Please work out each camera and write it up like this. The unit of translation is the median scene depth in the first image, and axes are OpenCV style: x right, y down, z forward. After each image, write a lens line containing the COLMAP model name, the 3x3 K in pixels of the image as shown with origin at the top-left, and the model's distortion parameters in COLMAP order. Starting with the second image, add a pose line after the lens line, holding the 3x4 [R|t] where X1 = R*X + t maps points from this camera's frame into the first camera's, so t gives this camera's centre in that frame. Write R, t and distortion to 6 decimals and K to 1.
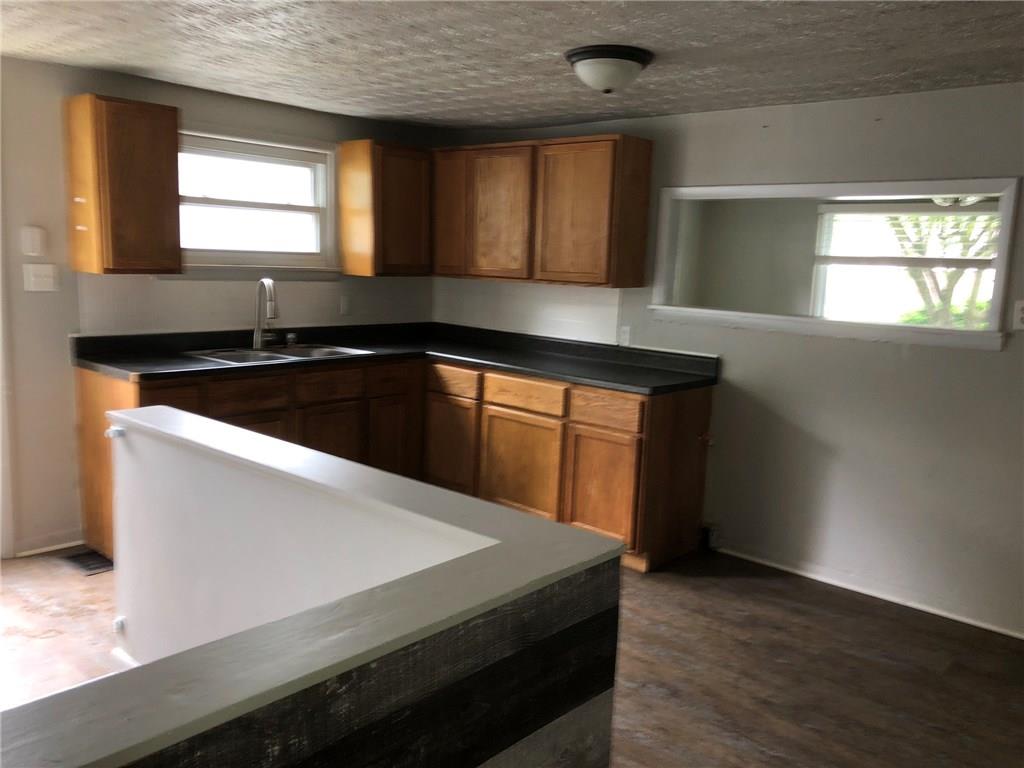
lens RADIAL K [[849.0, 0, 512.0], [0, 849.0, 384.0], [0, 0, 1]] dist [0.074158, -0.103267]
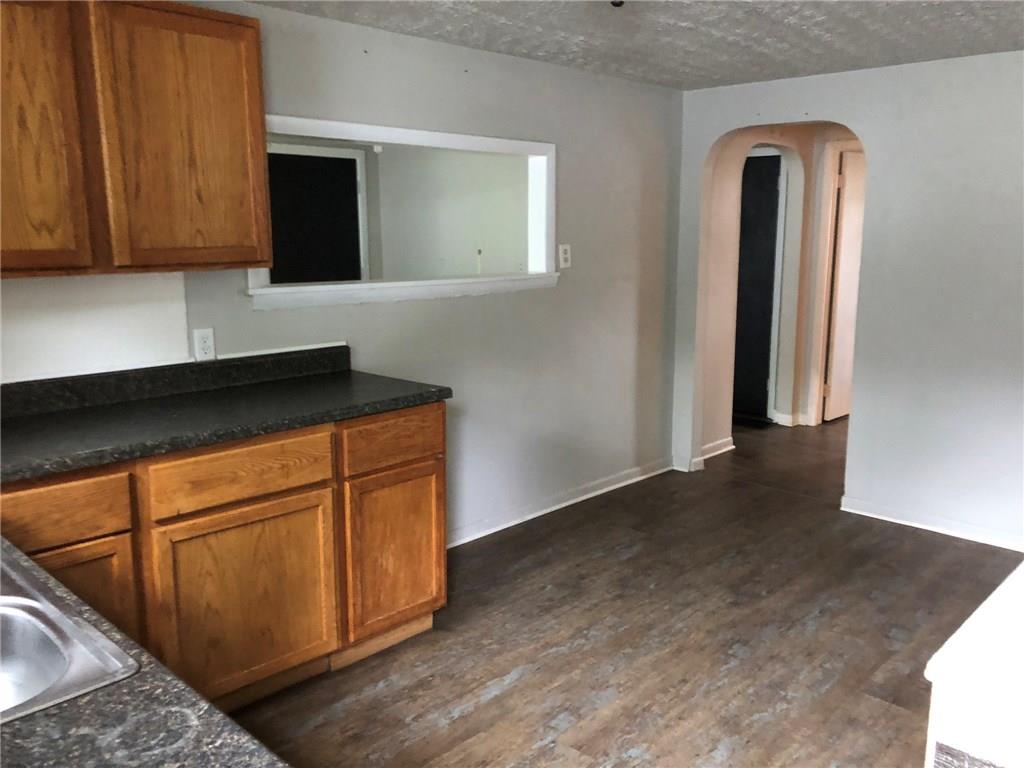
lens RADIAL K [[849.0, 0, 512.0], [0, 849.0, 384.0], [0, 0, 1]] dist [0.074158, -0.103267]
pose [[0.024302, -0.216704, 0.975935, -0.632180], [0.151881, 0.965691, 0.210647, -0.166356], [-0.988100, 0.143106, 0.056382, 0.974992]]
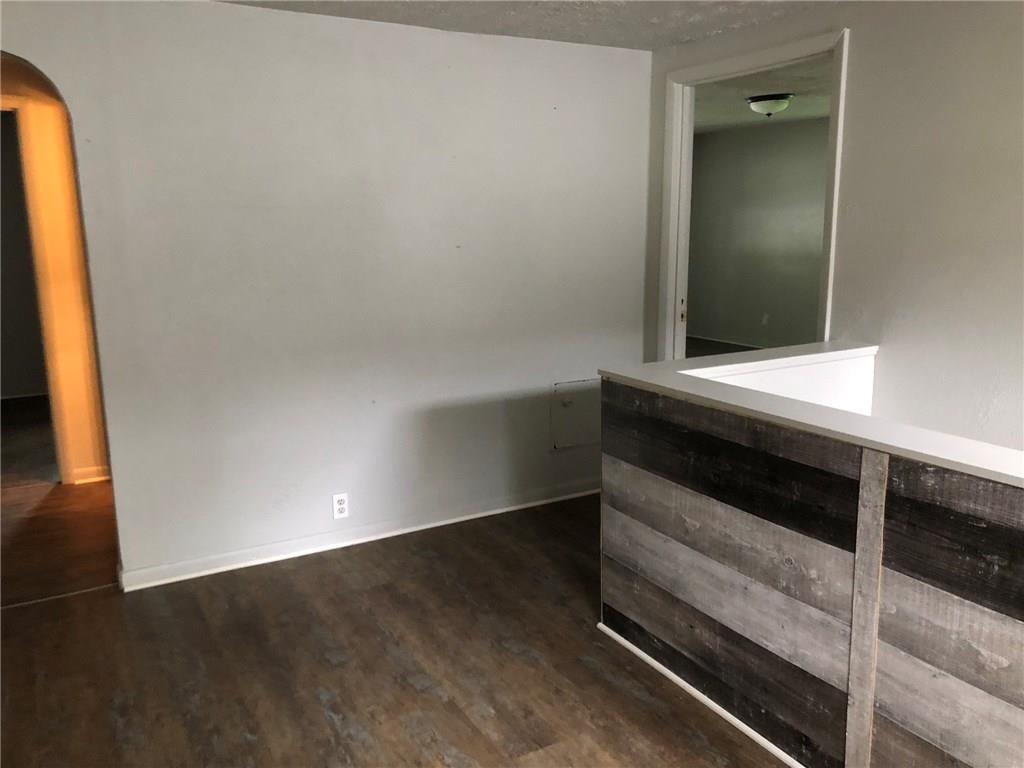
lens RADIAL K [[849.0, 0, 512.0], [0, 849.0, 384.0], [0, 0, 1]] dist [0.074158, -0.103267]
pose [[-0.952731, -0.079867, 0.293130, -0.093877], [0.024029, 0.941998, 0.334758, -0.163538], [-0.302864, 0.325978, -0.895551, 1.225668]]
